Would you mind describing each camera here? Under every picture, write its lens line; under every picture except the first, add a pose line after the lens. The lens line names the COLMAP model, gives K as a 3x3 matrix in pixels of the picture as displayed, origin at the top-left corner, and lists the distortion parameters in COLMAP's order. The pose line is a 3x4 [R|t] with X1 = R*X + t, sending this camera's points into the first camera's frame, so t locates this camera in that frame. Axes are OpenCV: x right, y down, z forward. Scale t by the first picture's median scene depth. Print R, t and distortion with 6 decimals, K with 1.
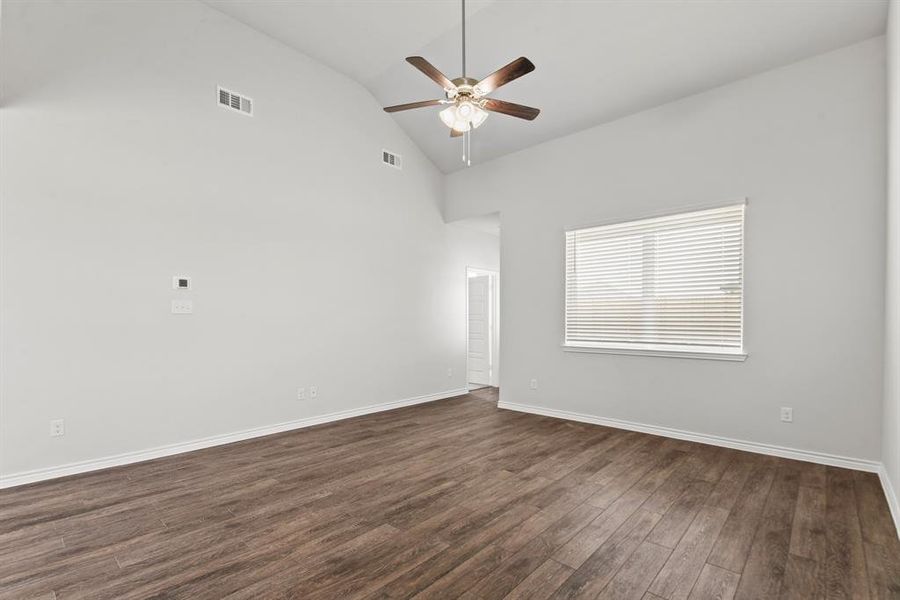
lens RADIAL K [[399.5, 0, 447.9], [0, 399.5, 327.9], [0, 0, 1]] dist [0.001384, -0.012501]
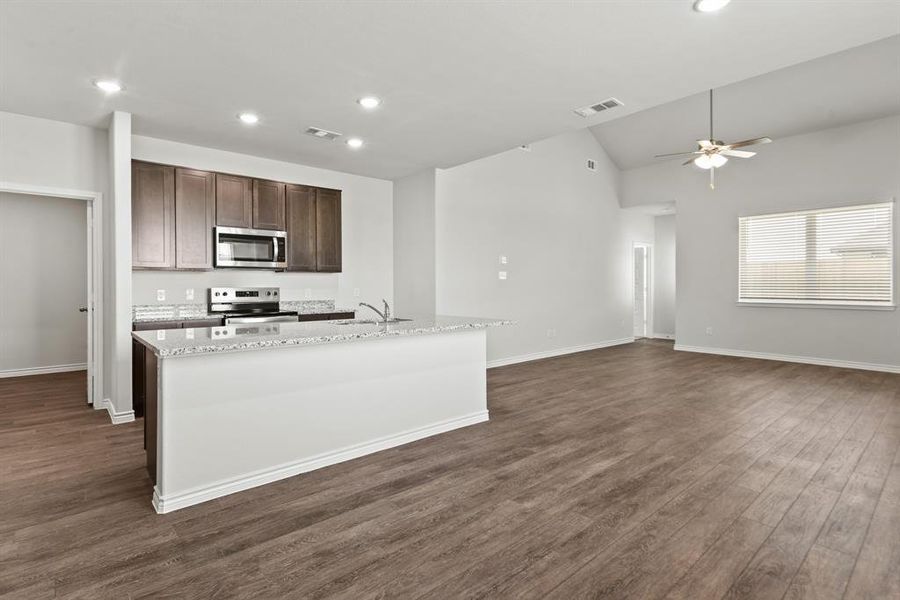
lens RADIAL K [[434.9, 0, 426.2], [0, 434.9, 289.4], [0, 0, 1]] dist [0.022506, -0.020576]
pose [[0.991883, -0.001881, -0.127138, -0.562466], [0.001065, 0.999978, -0.006481, 0.010838], [0.127148, 0.006293, 0.991864, -0.595047]]
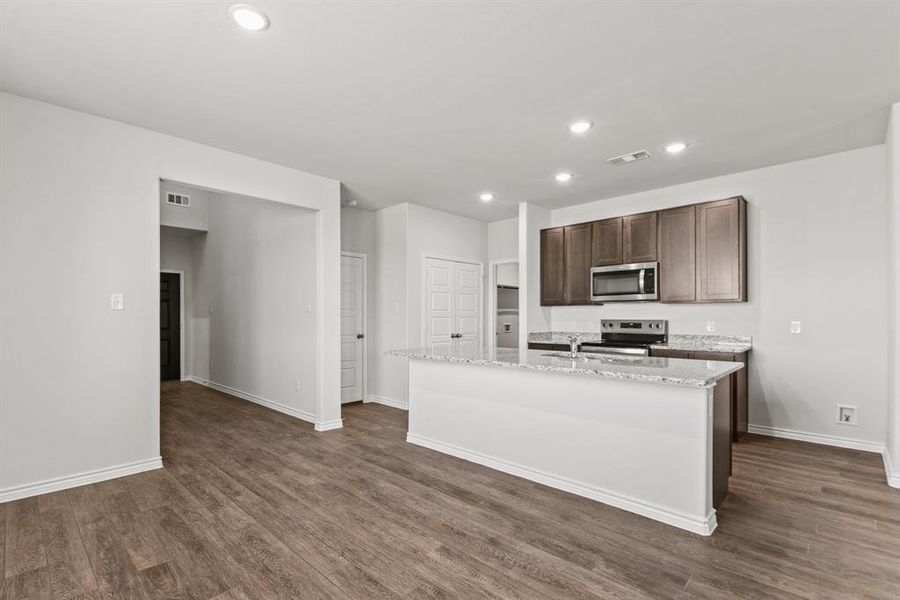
lens RADIAL K [[407.4, 0, 444.0], [0, 407.4, 318.5], [0, 0, 1]] dist [0.017612, -0.014075]
pose [[0.001906, 0.003346, -0.999993, -0.093682], [-0.014315, 0.999892, 0.003318, 0.000019], [0.999896, 0.014309, 0.001953, -0.097713]]
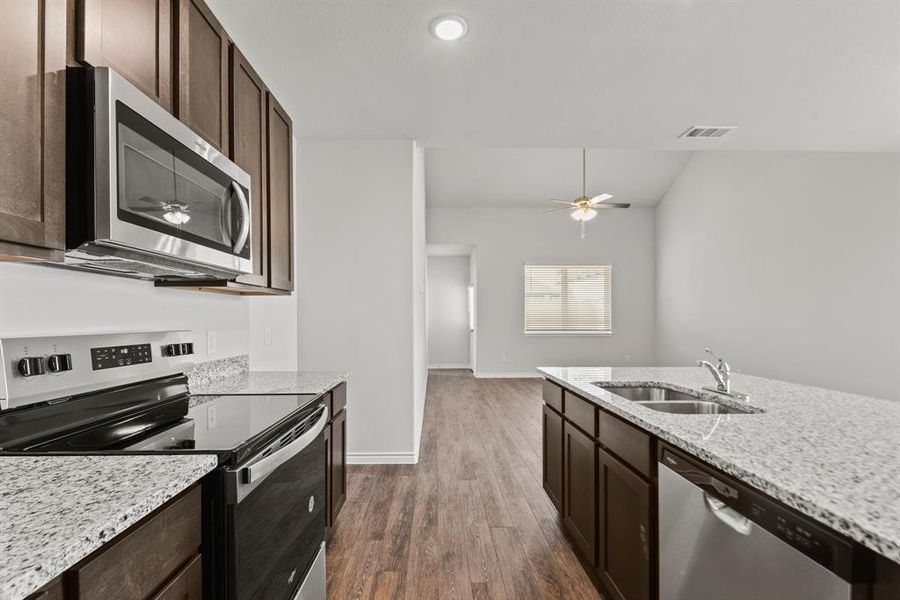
lens RADIAL K [[407.4, 0, 444.0], [0, 407.4, 318.5], [0, 0, 1]] dist [0.017612, -0.014075]
pose [[0.712865, -0.001812, 0.701299, -1.149007], [0.013033, 0.999858, -0.010665, -0.004949], [-0.701180, 0.016742, 0.712788, 0.021198]]
